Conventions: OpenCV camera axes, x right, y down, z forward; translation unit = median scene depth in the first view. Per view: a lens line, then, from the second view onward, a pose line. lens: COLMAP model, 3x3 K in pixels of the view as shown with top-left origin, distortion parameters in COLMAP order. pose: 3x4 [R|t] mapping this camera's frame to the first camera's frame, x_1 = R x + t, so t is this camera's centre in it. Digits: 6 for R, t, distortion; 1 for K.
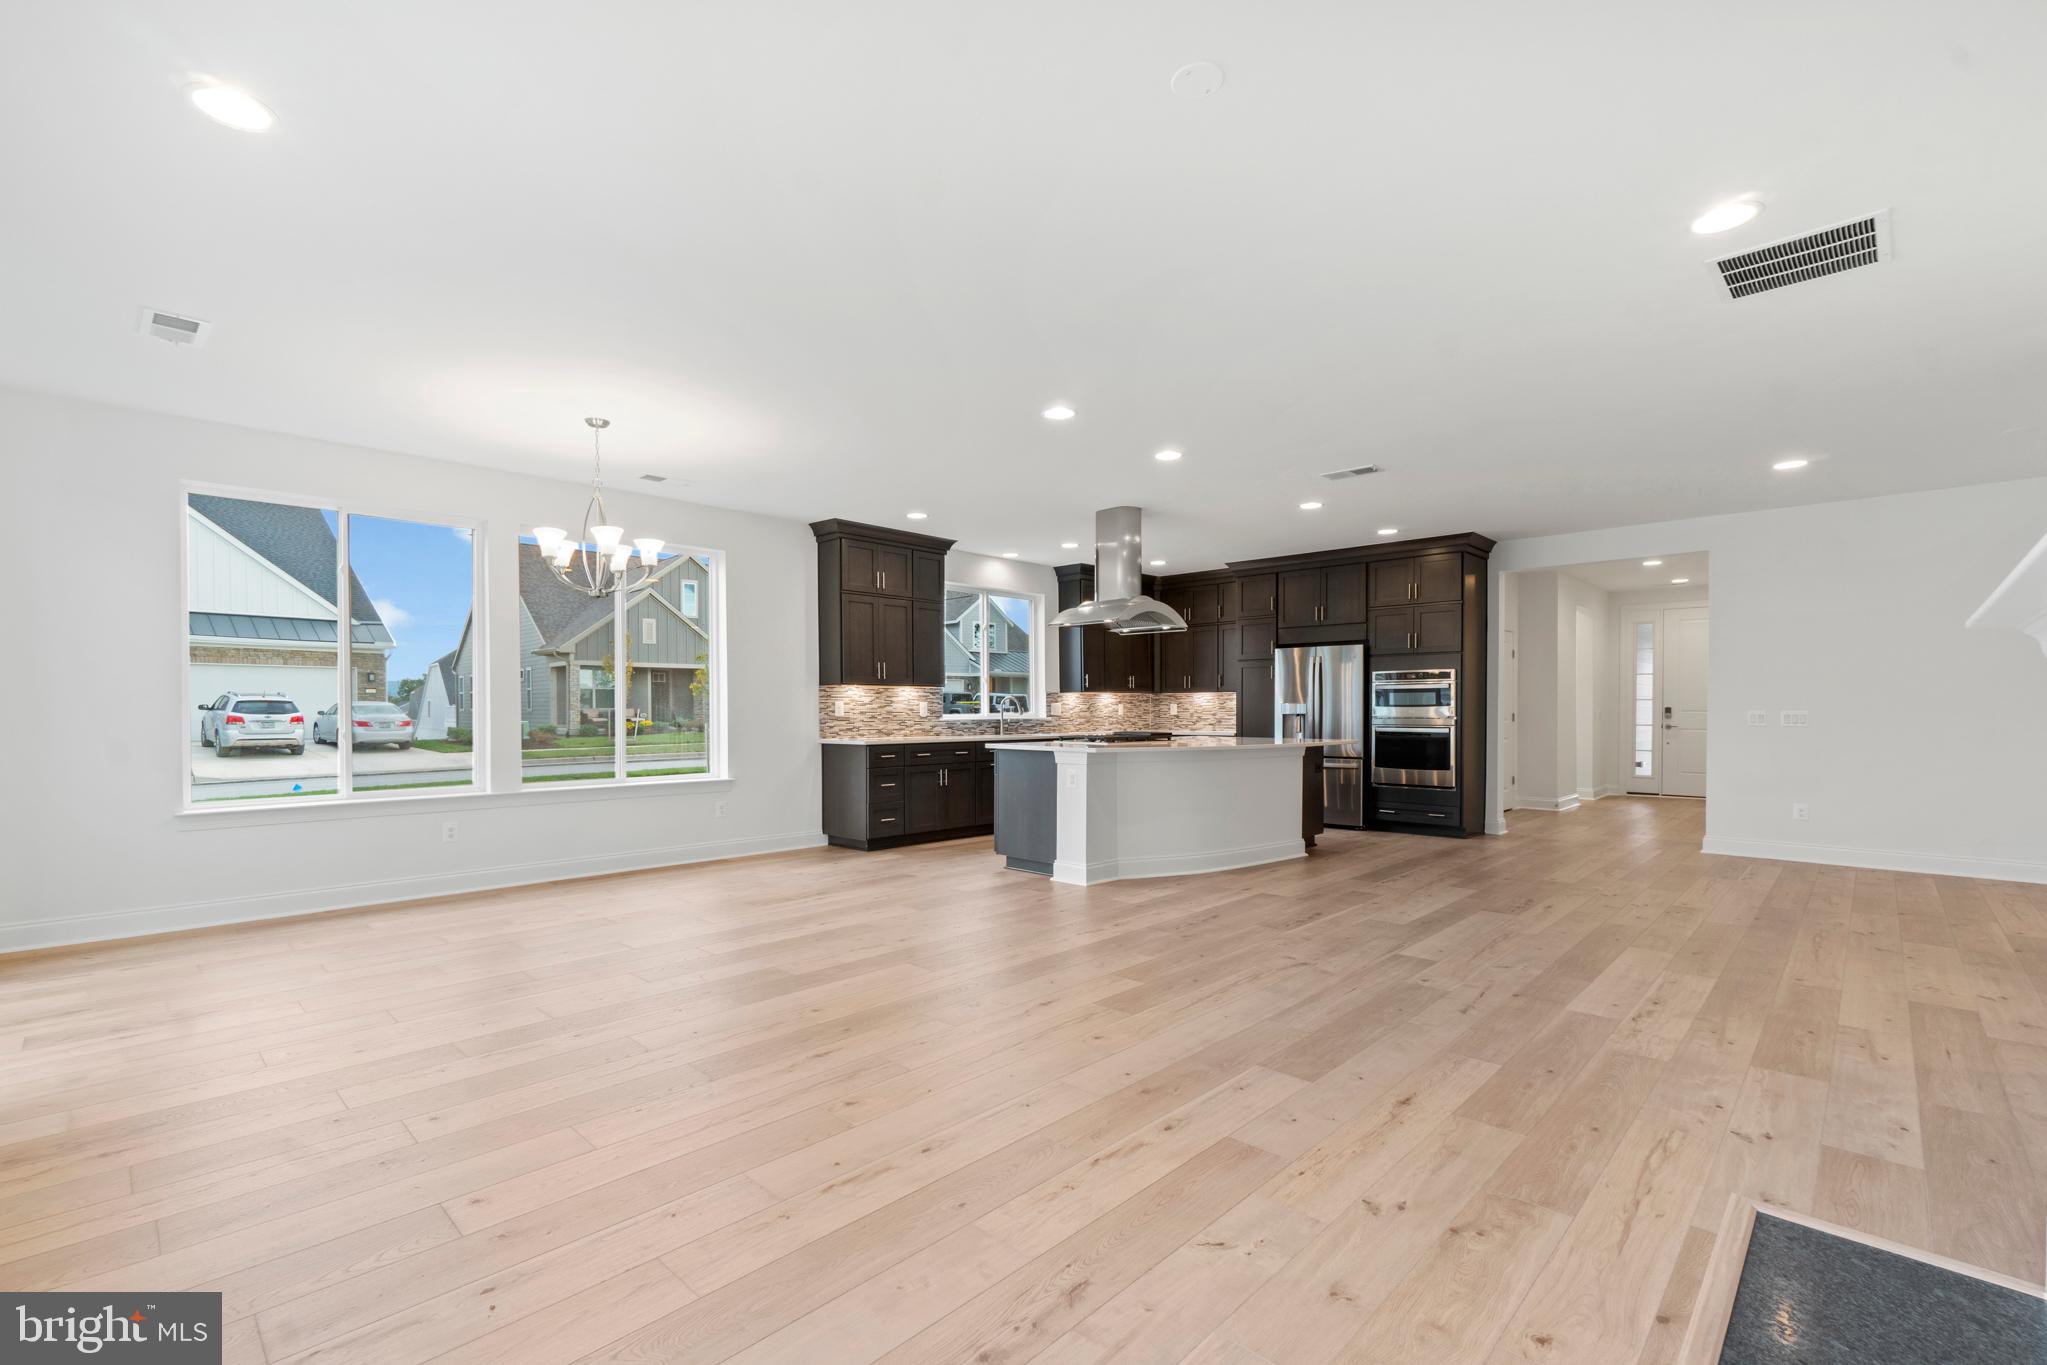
lens RADIAL K [[885.2, 0, 998.4], [0, 885.2, 729.6], [0, 0, 1]] dist [-0.002430, 0.000988]
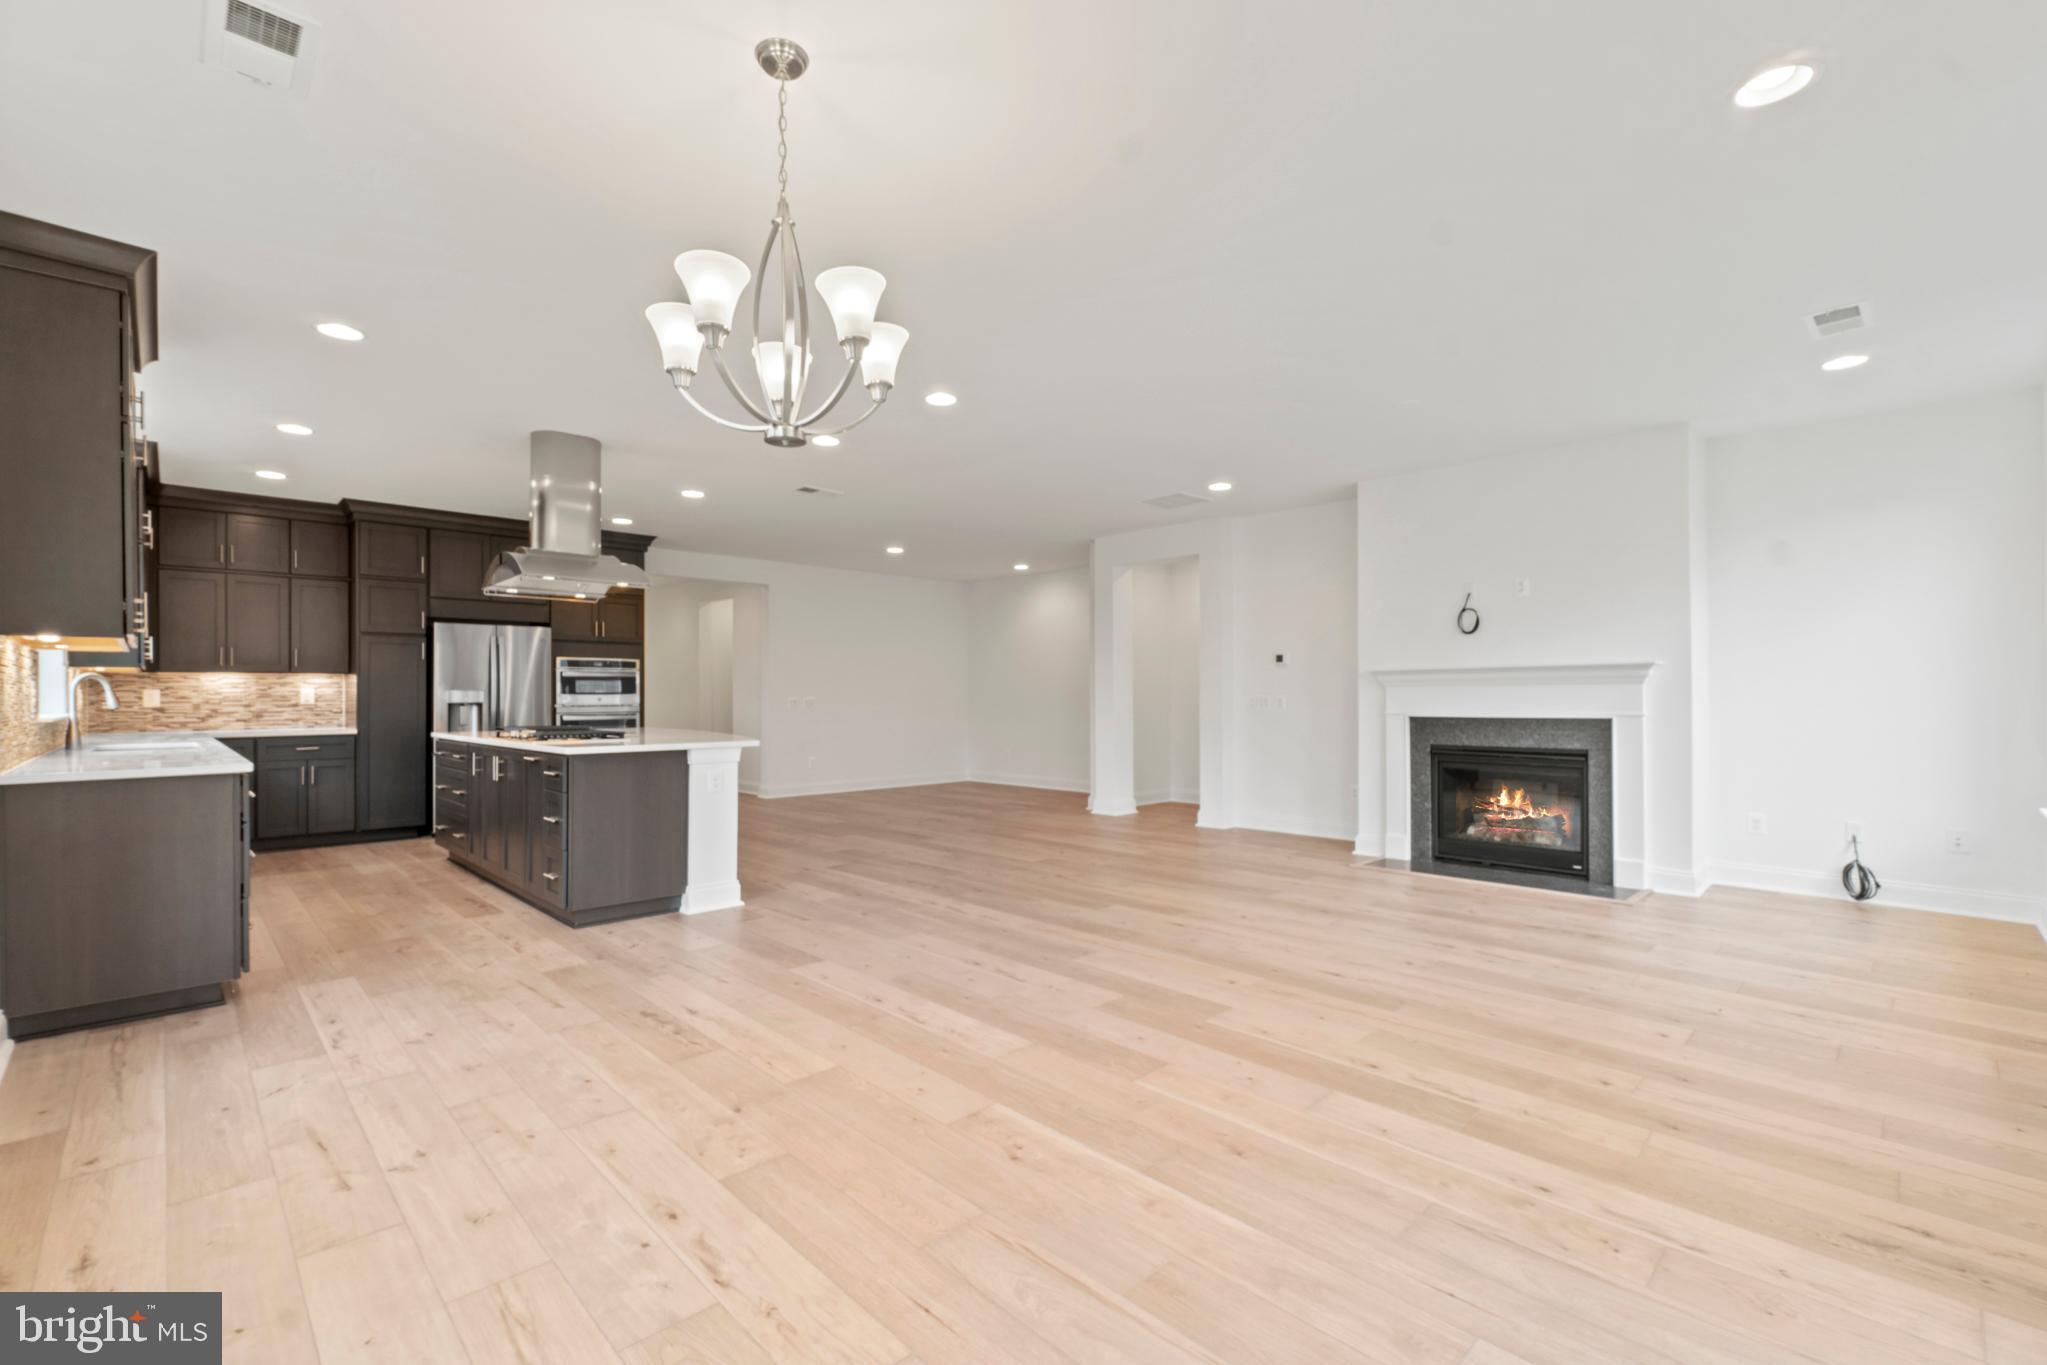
lens RADIAL K [[885.2, 0, 1001.4], [0, 885.2, 692.0], [0, 0, 1]] dist [-0.002430, 0.000988]
pose [[0.032764, 0.006224, 0.999444, -1.037693], [0.025762, 0.999643, -0.007070, -0.019829], [-0.999131, 0.025979, 0.032592, 1.011538]]
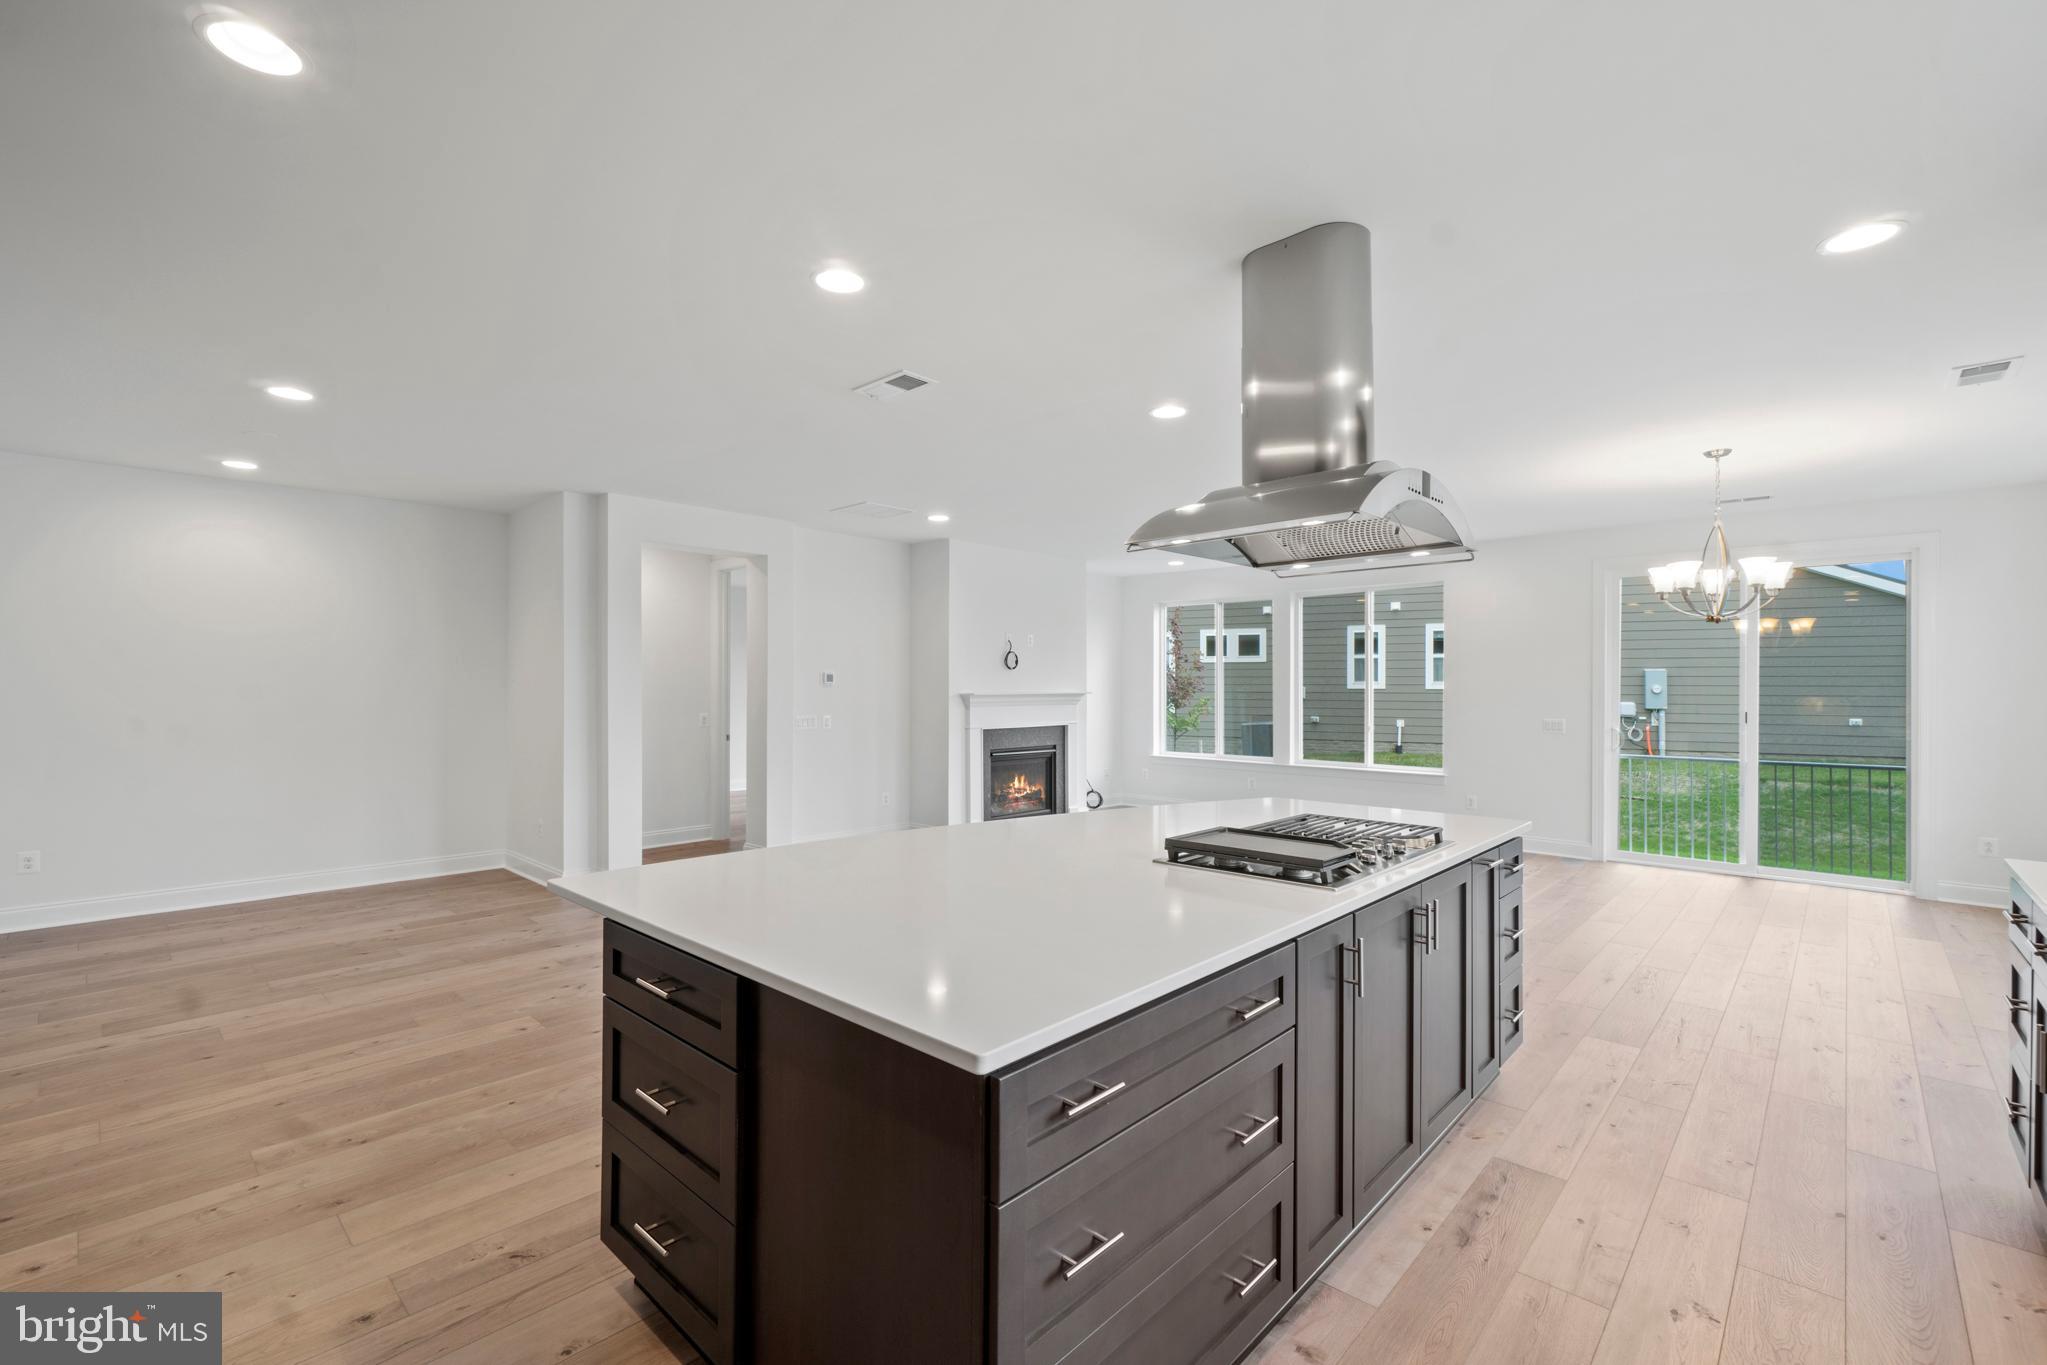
lens RADIAL K [[885.2, 0, 998.9], [0, 885.2, 675.2], [0, 0, 1]] dist [-0.002430, 0.000988]
pose [[-0.999929, -0.003416, -0.011450, 0.457435], [-0.003541, 0.999934, 0.010909, -0.112745], [0.011412, 0.010949, -0.999875, 2.332245]]
